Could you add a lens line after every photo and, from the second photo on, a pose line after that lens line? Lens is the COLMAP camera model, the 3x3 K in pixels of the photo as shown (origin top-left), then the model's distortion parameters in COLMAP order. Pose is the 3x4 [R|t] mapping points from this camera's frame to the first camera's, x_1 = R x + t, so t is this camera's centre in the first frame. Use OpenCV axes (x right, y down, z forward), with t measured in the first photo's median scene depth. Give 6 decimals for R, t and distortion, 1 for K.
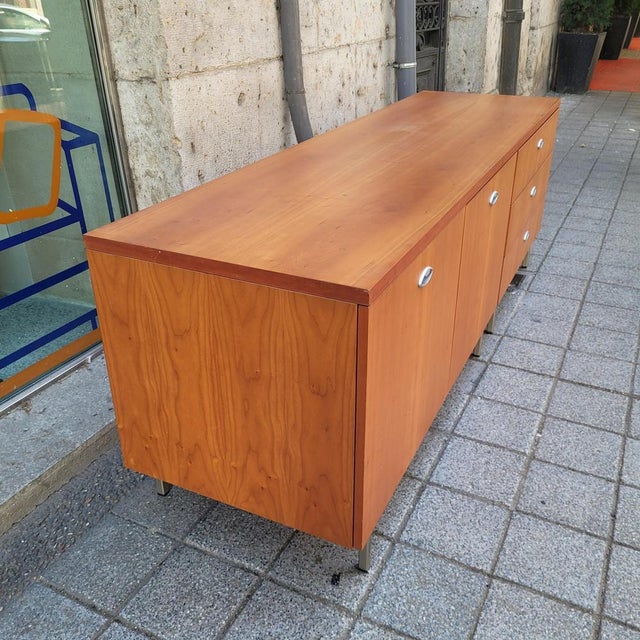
lens RADIAL K [[643.0, 0, 322.5], [0, 643.0, 317.5], [0, 0, 1]] dist [0.014127, 0.000000]
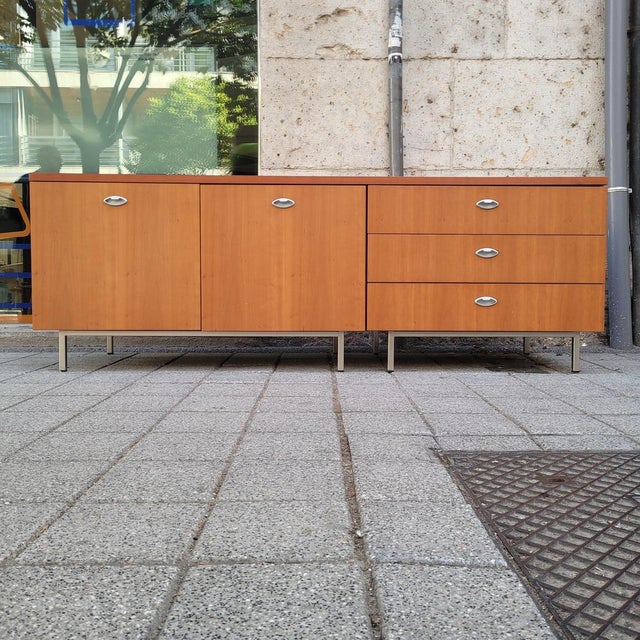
lens RADIAL K [[650.4, 0, 328.2], [0, 650.4, 301.8], [0, 0, 1]] dist [0.033726, 0.000000]
pose [[0.459377, 0.039461, -0.887365, 1.247235], [-0.410832, 0.895171, -0.172874, 0.157531], [0.787521, 0.443972, 0.427433, 0.486859]]
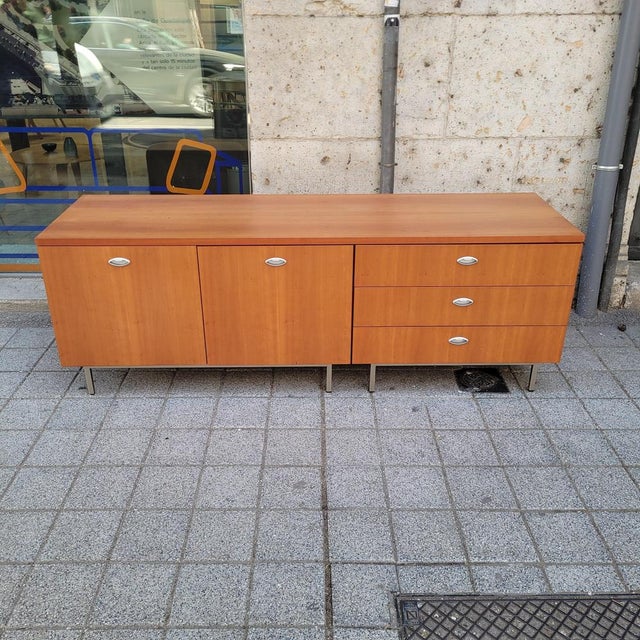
lens RADIAL K [[650.4, 0, 317.2], [0, 650.4, 309.2], [0, 0, 1]] dist [0.033726, 0.000000]
pose [[0.453078, 0.394867, -0.799250, 1.235319], [-0.409355, 0.888594, 0.206952, -0.352650], [0.791927, 0.233411, 0.564243, 0.238049]]
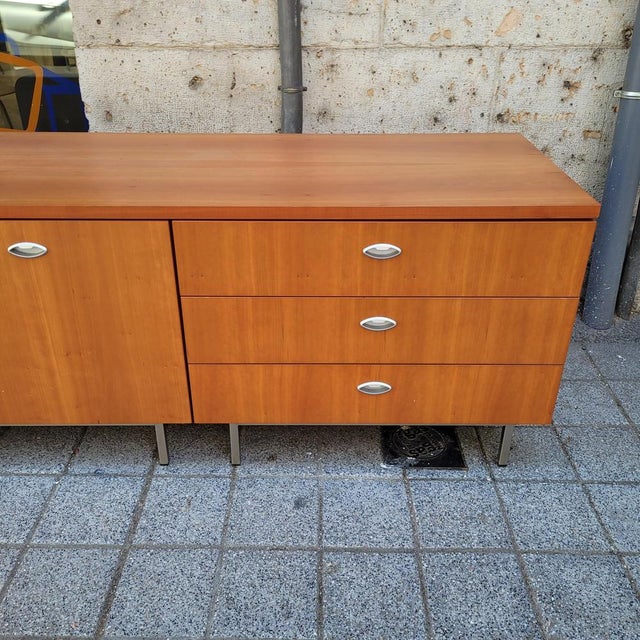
lens RADIAL K [[650.4, 0, 317.3], [0, 650.4, 306.7], [0, 0, 1]] dist [0.033726, 0.000000]
pose [[0.439678, 0.439070, -0.783518, 0.875836], [-0.413878, 0.873268, 0.257113, -0.388765], [0.797112, 0.211234, 0.565678, 0.700894]]
